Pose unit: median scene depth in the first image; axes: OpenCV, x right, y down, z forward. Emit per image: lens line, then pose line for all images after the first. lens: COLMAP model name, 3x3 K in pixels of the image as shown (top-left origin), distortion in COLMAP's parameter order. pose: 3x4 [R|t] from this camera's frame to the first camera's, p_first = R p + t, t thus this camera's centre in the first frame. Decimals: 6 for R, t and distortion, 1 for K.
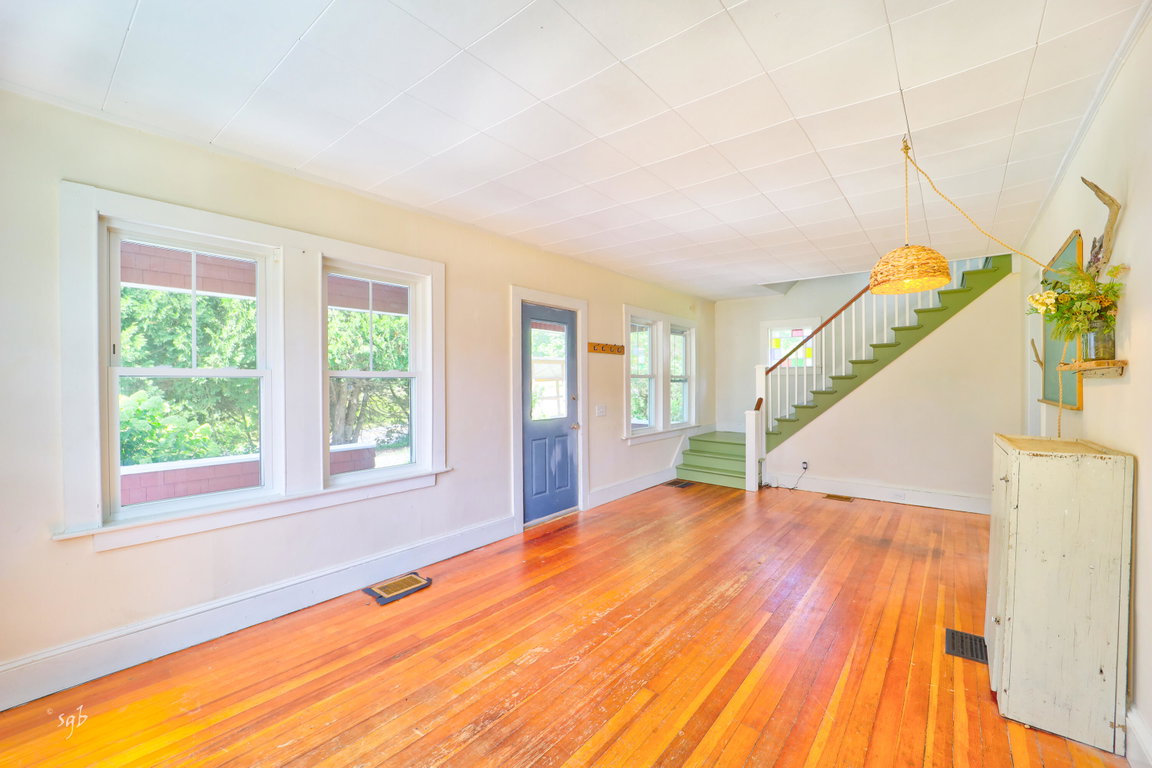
lens RADIAL K [[491.6, 0, 581.2], [0, 491.6, 386.7], [0, 0, 1]] dist [-0.010852, -0.000196]
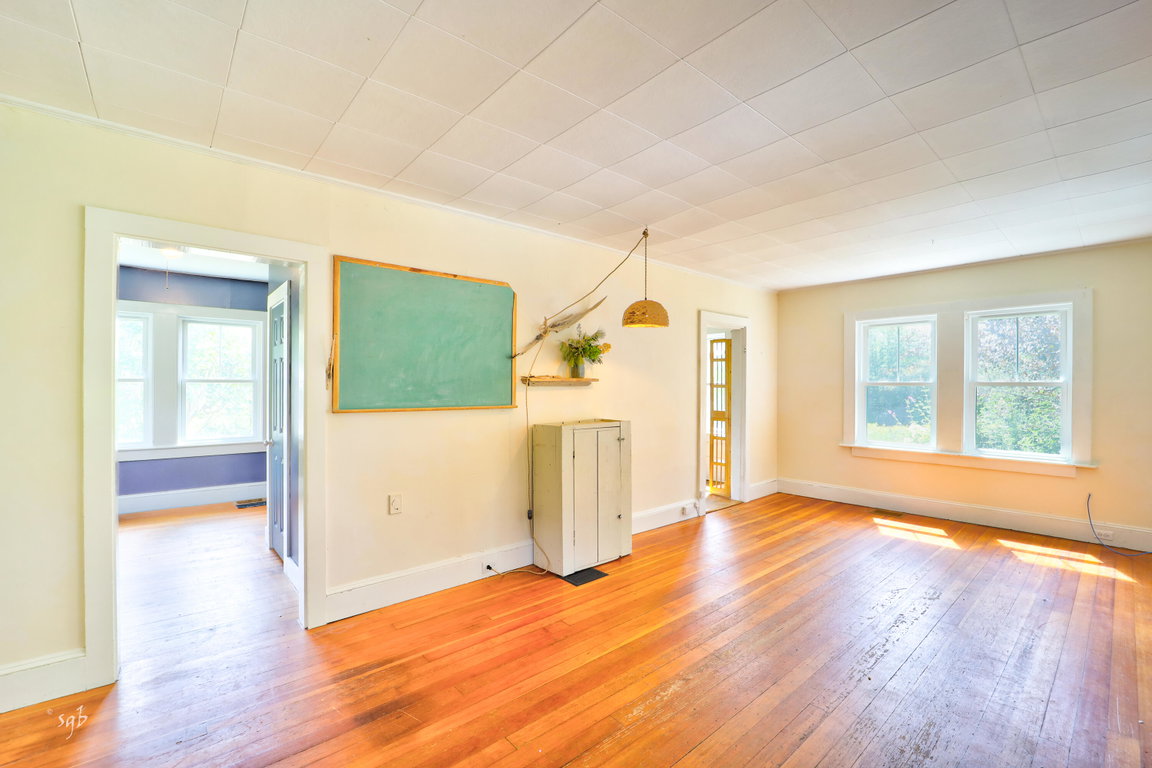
lens RADIAL K [[491.6, 0, 581.2], [0, 491.6, 386.7], [0, 0, 1]] dist [-0.010852, -0.000196]
pose [[-0.979653, 0.003521, 0.200668, 0.332845], [0.004736, 0.999973, 0.005576, -0.015026], [-0.200643, 0.006413, -0.979643, 1.496669]]
